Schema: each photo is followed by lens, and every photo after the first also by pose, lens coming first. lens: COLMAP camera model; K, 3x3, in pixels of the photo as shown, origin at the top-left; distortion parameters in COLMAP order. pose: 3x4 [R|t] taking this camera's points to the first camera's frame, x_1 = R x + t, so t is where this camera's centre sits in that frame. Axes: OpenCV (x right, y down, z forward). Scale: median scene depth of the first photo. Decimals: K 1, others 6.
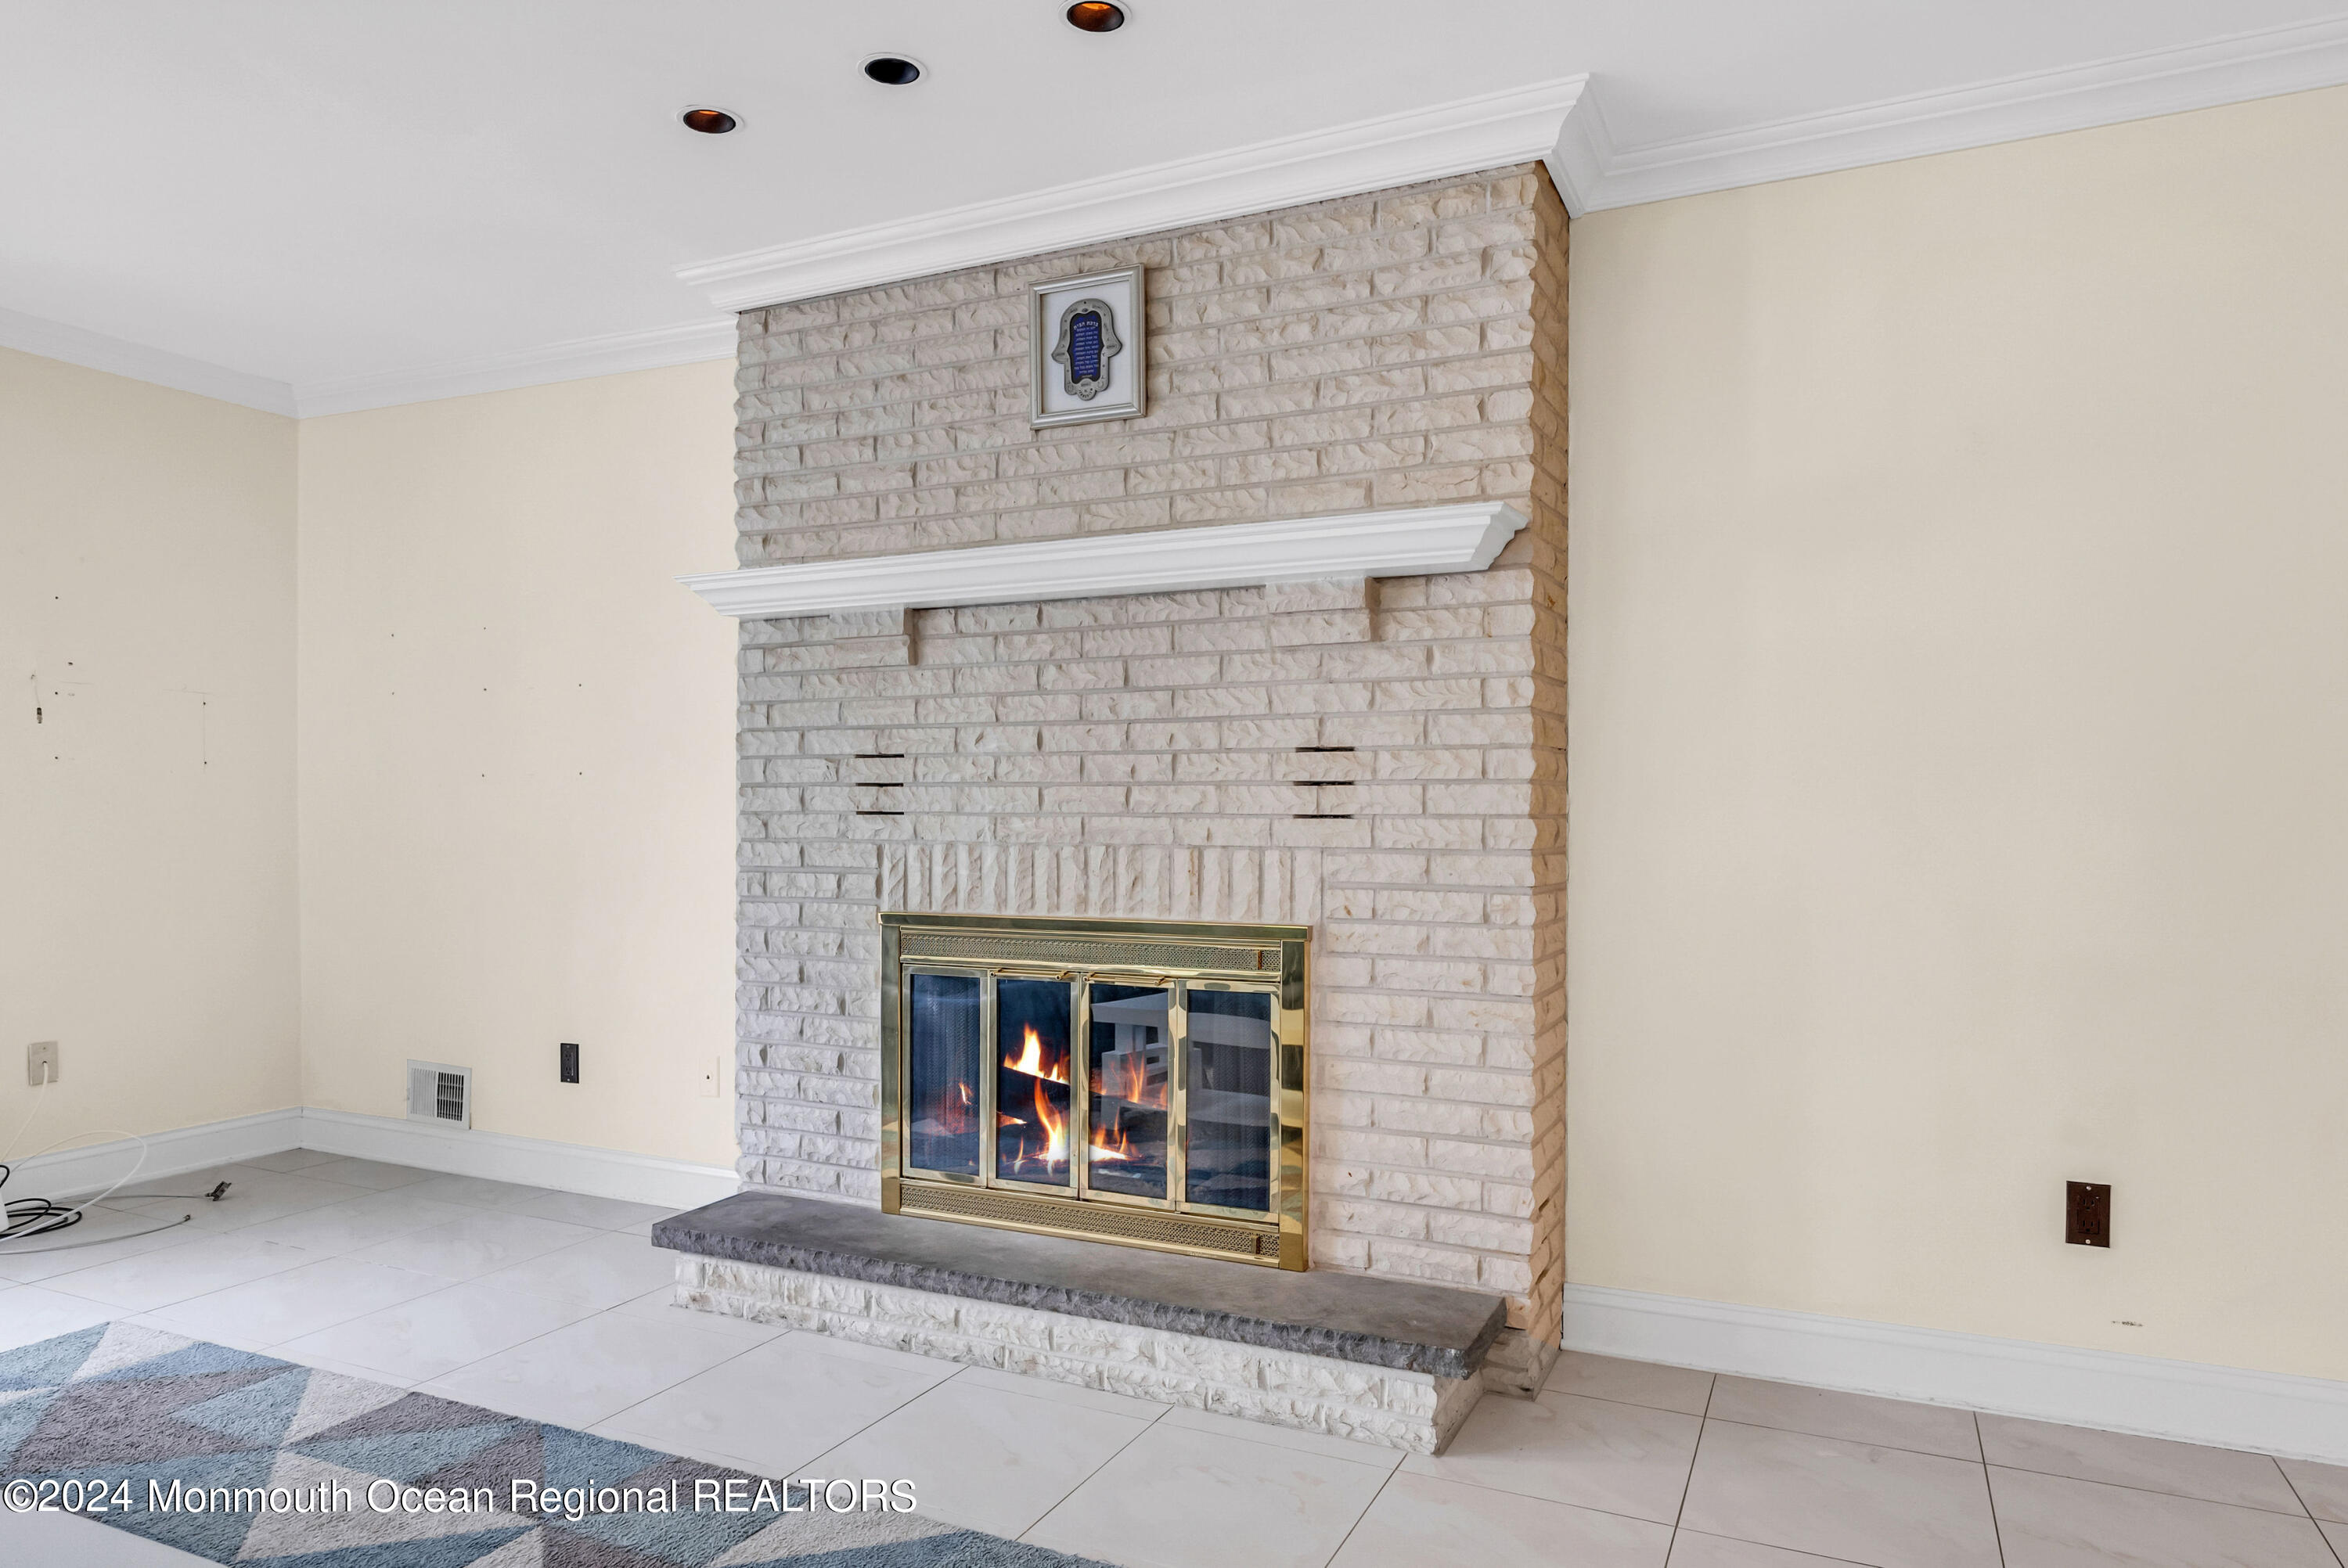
lens RADIAL K [[1448.1, 0, 1175.8], [0, 1448.1, 827.0], [0, 0, 1]] dist [-0.004766, 0.001757]
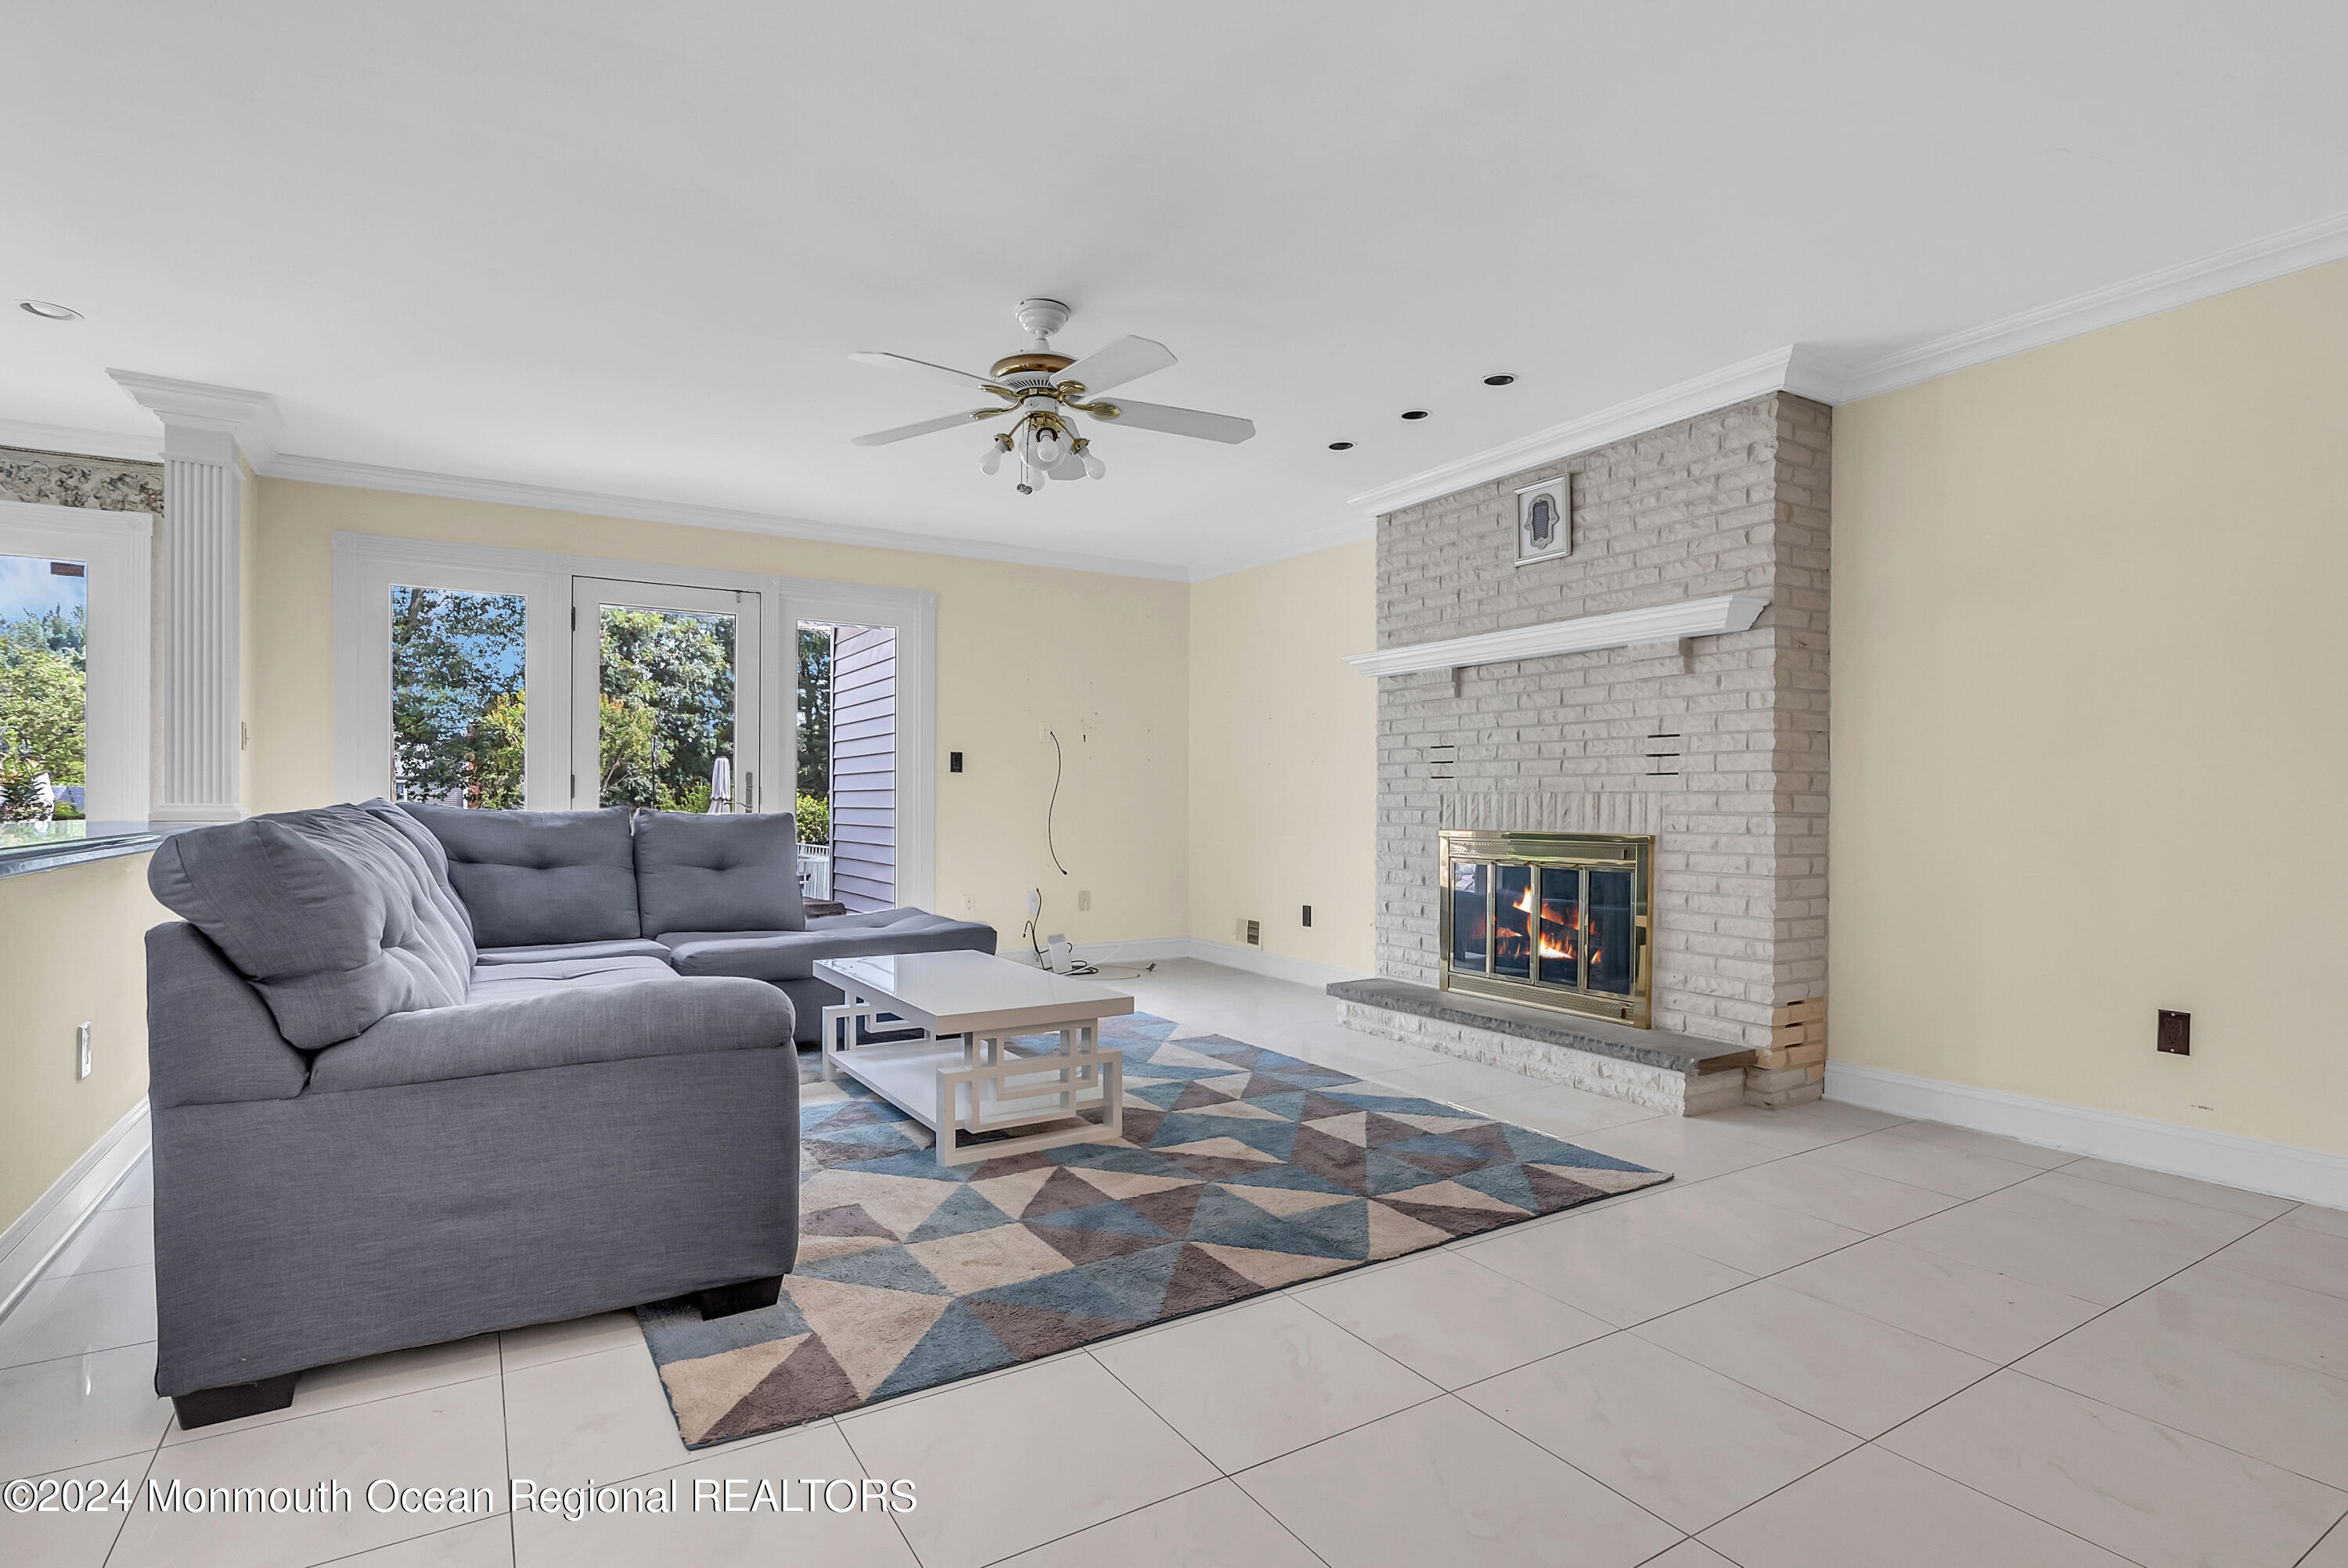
lens RADIAL K [[1229.2, 0, 1175.2], [0, 1229.2, 810.2], [0, 0, 1]] dist [-0.023960, 0.000107]
pose [[0.832648, 0.002759, -0.553796, 0.428177], [-0.007807, 0.999947, -0.006757, 0.050895], [0.553747, 0.009949, 0.832625, -0.564009]]
